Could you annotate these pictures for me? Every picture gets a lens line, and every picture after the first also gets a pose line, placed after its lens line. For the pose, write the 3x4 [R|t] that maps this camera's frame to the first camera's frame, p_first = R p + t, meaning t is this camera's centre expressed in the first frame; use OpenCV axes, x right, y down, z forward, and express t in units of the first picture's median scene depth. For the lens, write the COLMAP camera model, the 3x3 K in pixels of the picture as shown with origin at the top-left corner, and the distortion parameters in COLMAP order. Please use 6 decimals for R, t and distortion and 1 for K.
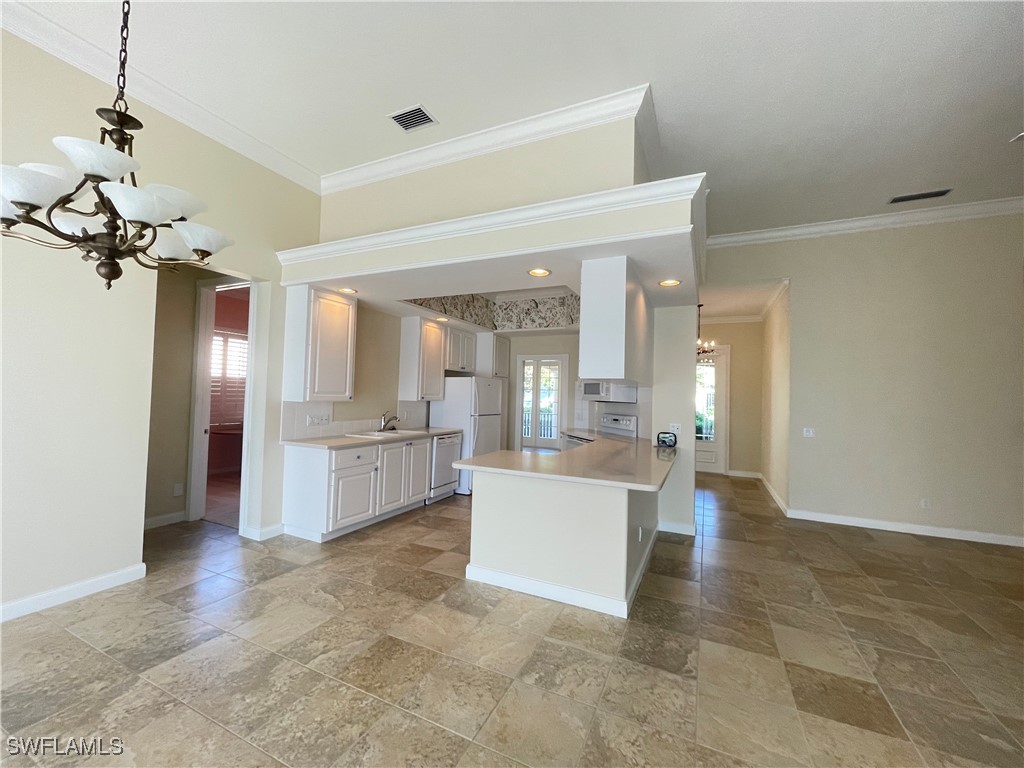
lens RADIAL K [[412.7, 0, 513.0], [0, 412.7, 383.6], [0, 0, 1]] dist [-0.001001, -0.000441]
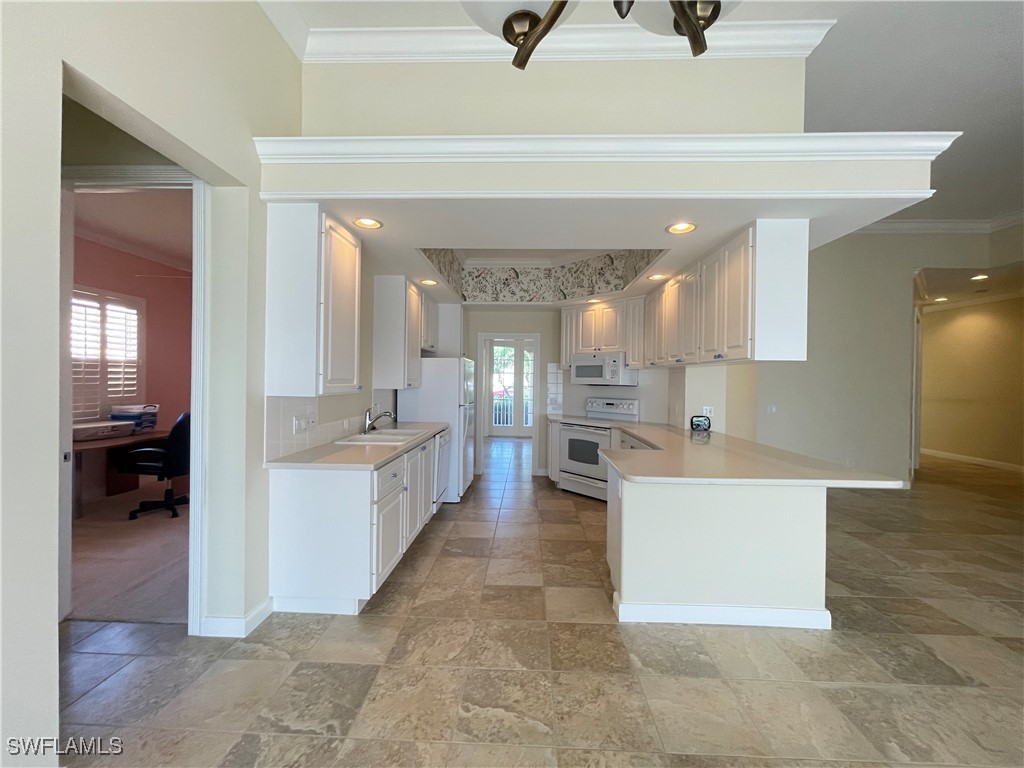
lens RADIAL K [[412.7, 0, 519.4], [0, 412.7, 384.8], [0, 0, 1]] dist [-0.001001, -0.000441]
pose [[0.919283, -0.019442, 0.393117, -0.482391], [0.000566, 0.998844, 0.048075, -0.002865], [-0.393597, -0.043972, 0.918231, 0.327455]]
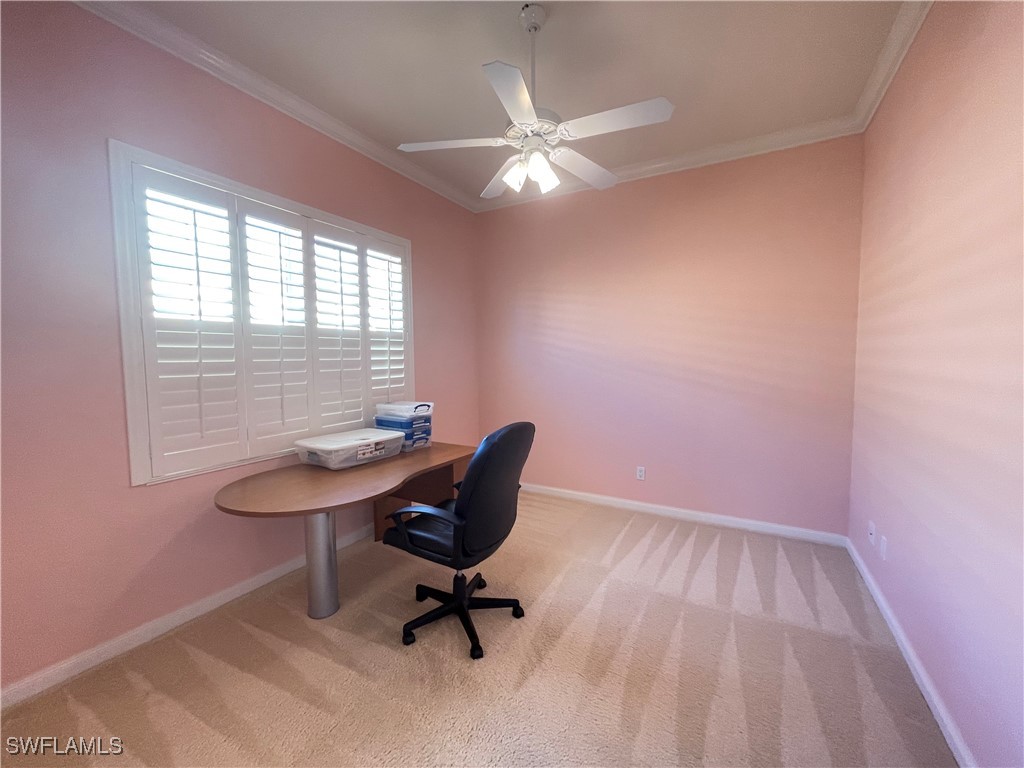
lens RADIAL K [[412.7, 0, 516.2], [0, 412.7, 386.6], [0, 0, 1]] dist [-0.001001, -0.000441]
pose [[0.996553, -0.028105, -0.078056, -0.641500], [0.036441, 0.993536, 0.107509, 0.003486], [0.074530, -0.109983, 0.991135, 0.766522]]
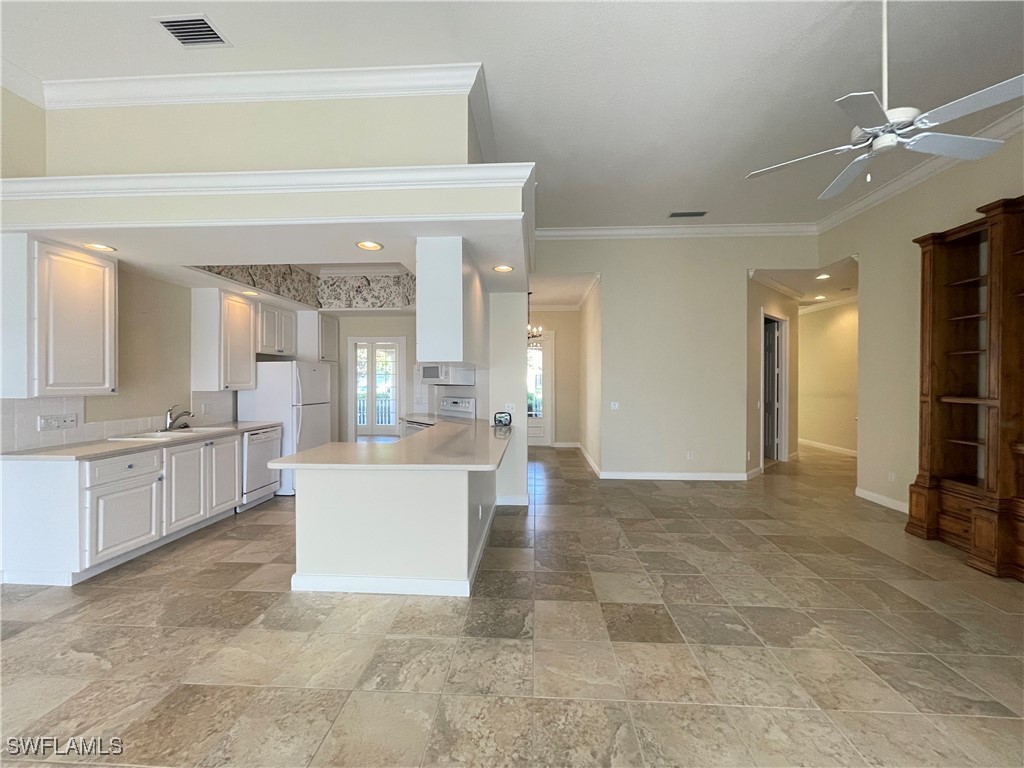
lens RADIAL K [[412.7, 0, 513.8], [0, 412.7, 384.1], [0, 0, 1]] dist [-0.001001, -0.000441]
pose [[0.925969, -0.029852, 0.376417, 0.005656], [0.014101, 0.998908, 0.044533, -0.000159], [-0.377335, -0.035928, 0.925380, 0.021245]]
